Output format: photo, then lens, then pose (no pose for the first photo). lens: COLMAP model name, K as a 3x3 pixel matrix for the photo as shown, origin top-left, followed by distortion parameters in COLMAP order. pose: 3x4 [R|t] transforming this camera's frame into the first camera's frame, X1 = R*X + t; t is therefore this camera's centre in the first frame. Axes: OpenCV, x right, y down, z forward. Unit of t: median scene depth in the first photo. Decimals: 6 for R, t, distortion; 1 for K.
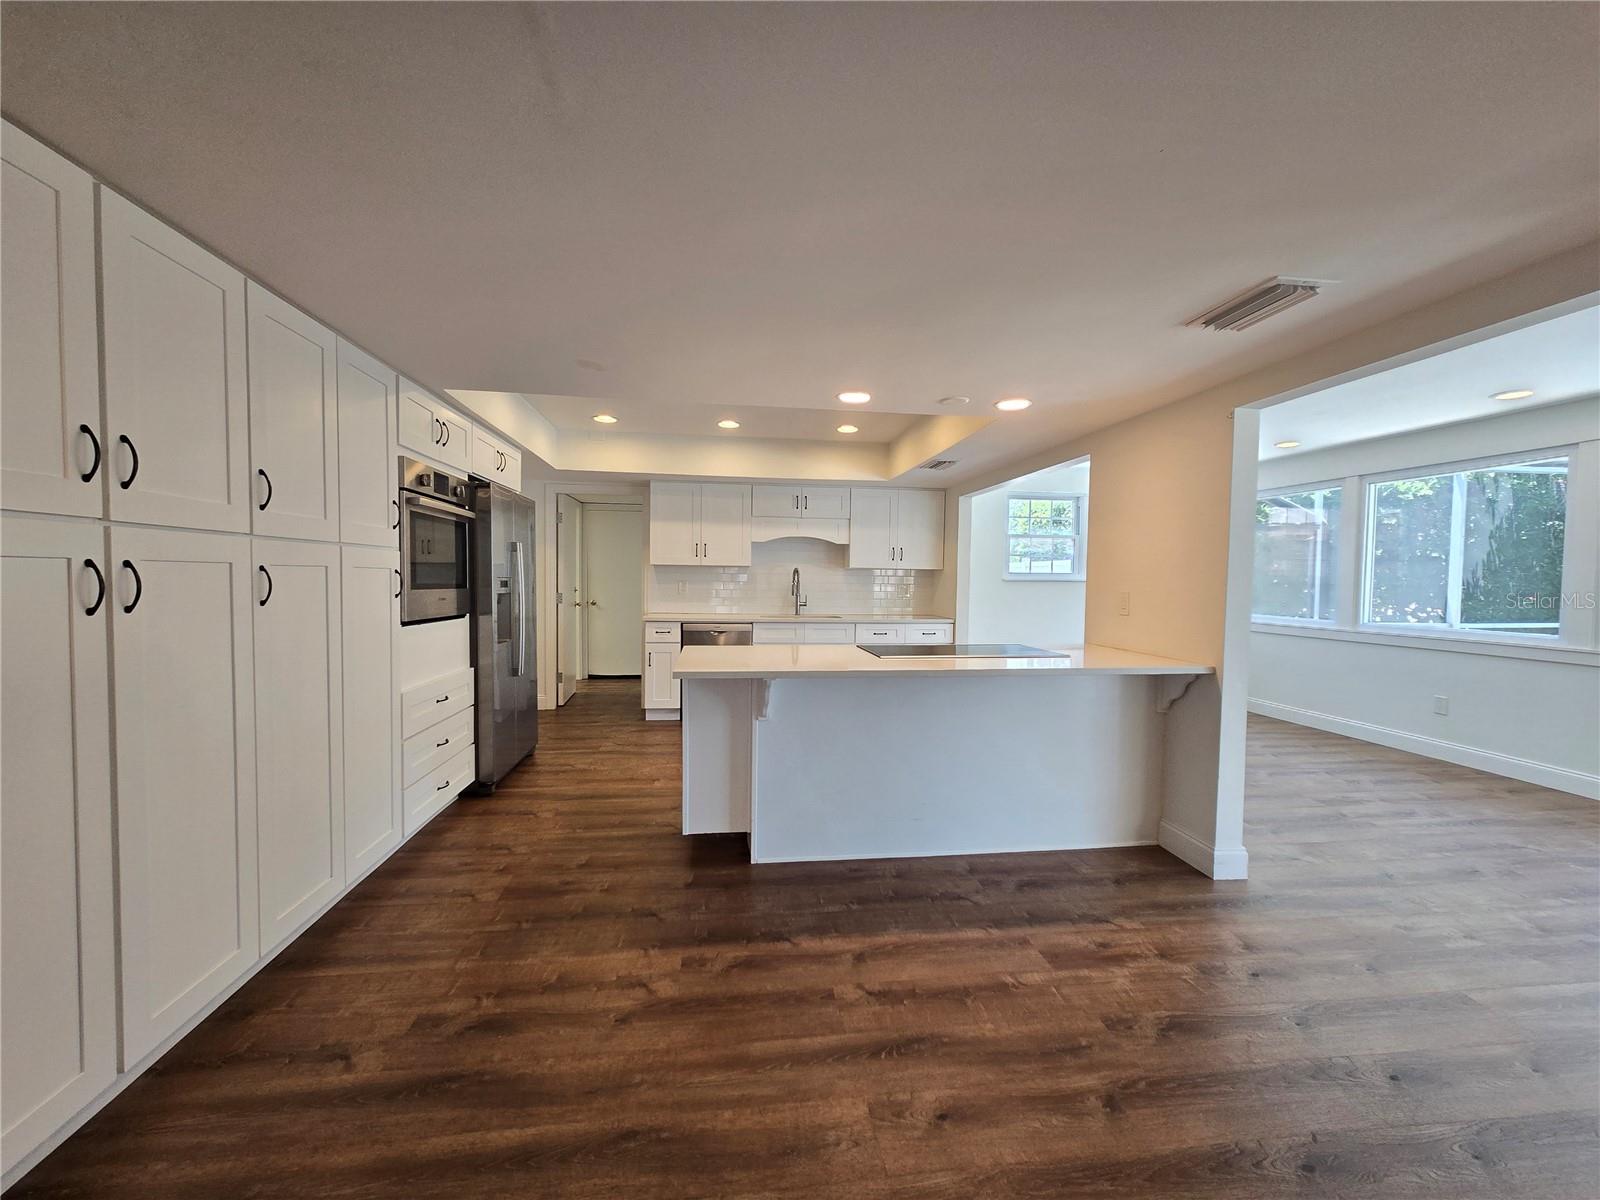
lens RADIAL K [[656.8, 0, 805.0], [0, 656.8, 599.6], [0, 0, 1]] dist [0.002484, 0.000754]
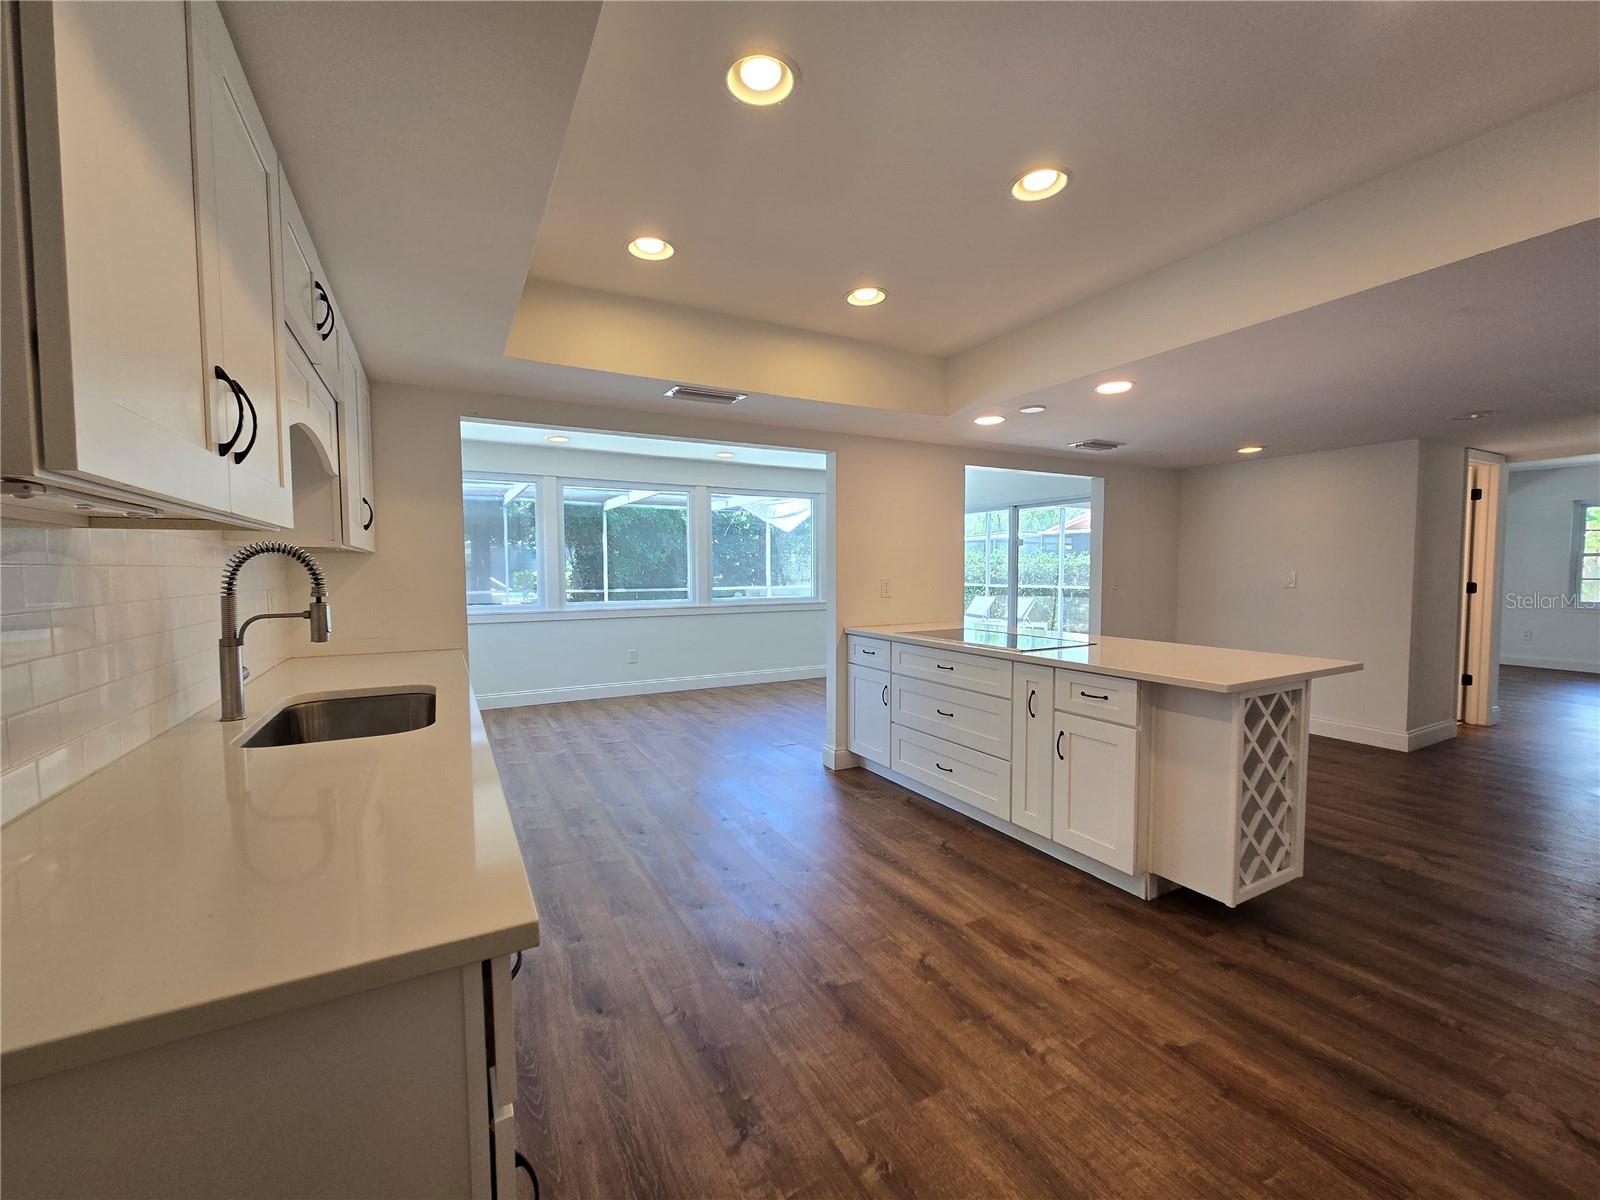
lens RADIAL K [[656.8, 0, 803.2], [0, 656.8, 588.8], [0, 0, 1]] dist [0.002484, 0.000754]
pose [[-0.363400, -0.040625, 0.930747, -0.637550], [0.035605, 0.997713, 0.057449, -0.070462], [-0.930953, 0.054017, -0.361122, 1.655853]]
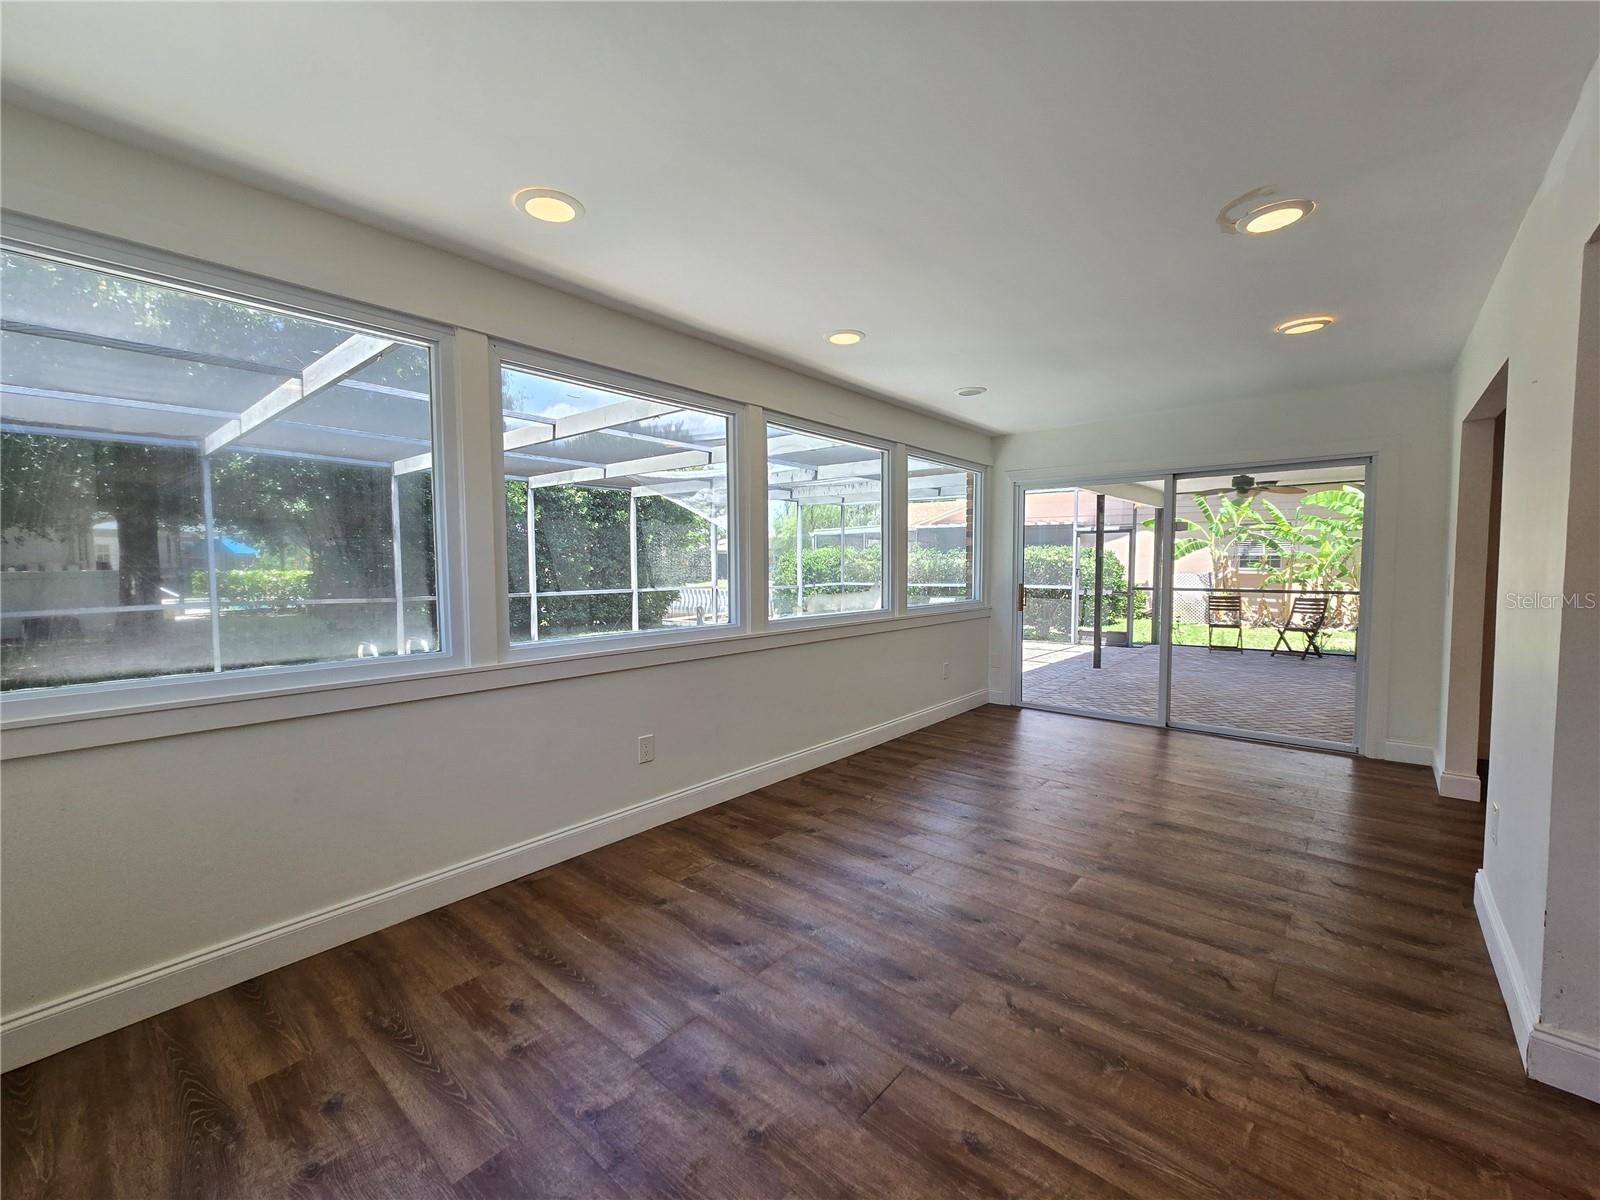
lens RADIAL K [[656.8, 0, 808.6], [0, 656.8, 612.5], [0, 0, 1]] dist [0.002484, 0.000754]
pose [[-0.671744, -0.064530, 0.737968, 0.543315], [0.023701, 0.993816, 0.108476, -0.061132], [-0.740404, 0.090358, -0.666061, 1.863306]]
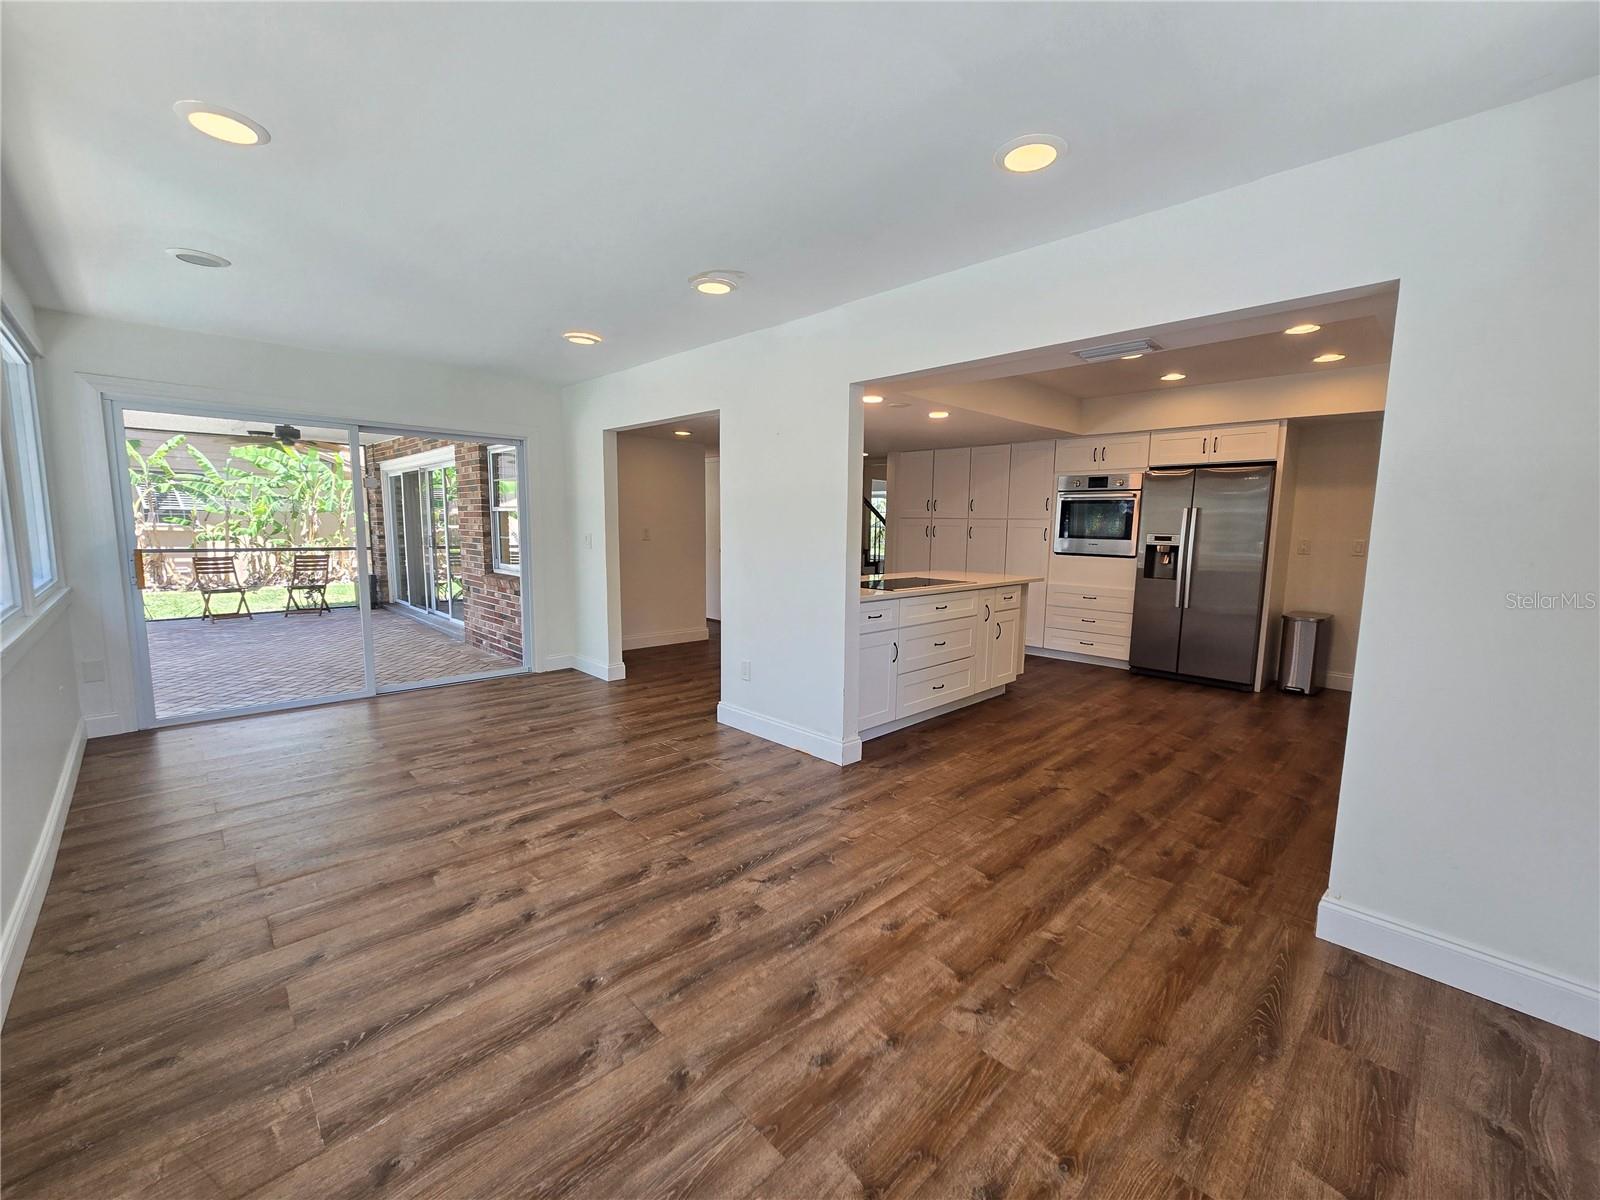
lens RADIAL K [[656.8, 0, 802.9], [0, 656.8, 602.6], [0, 0, 1]] dist [0.002484, 0.000754]
pose [[-0.800194, 0.050386, -0.597621, 1.195797], [-0.043875, 0.988877, 0.142120, -0.060158], [0.598134, 0.139944, -0.789082, 1.931500]]
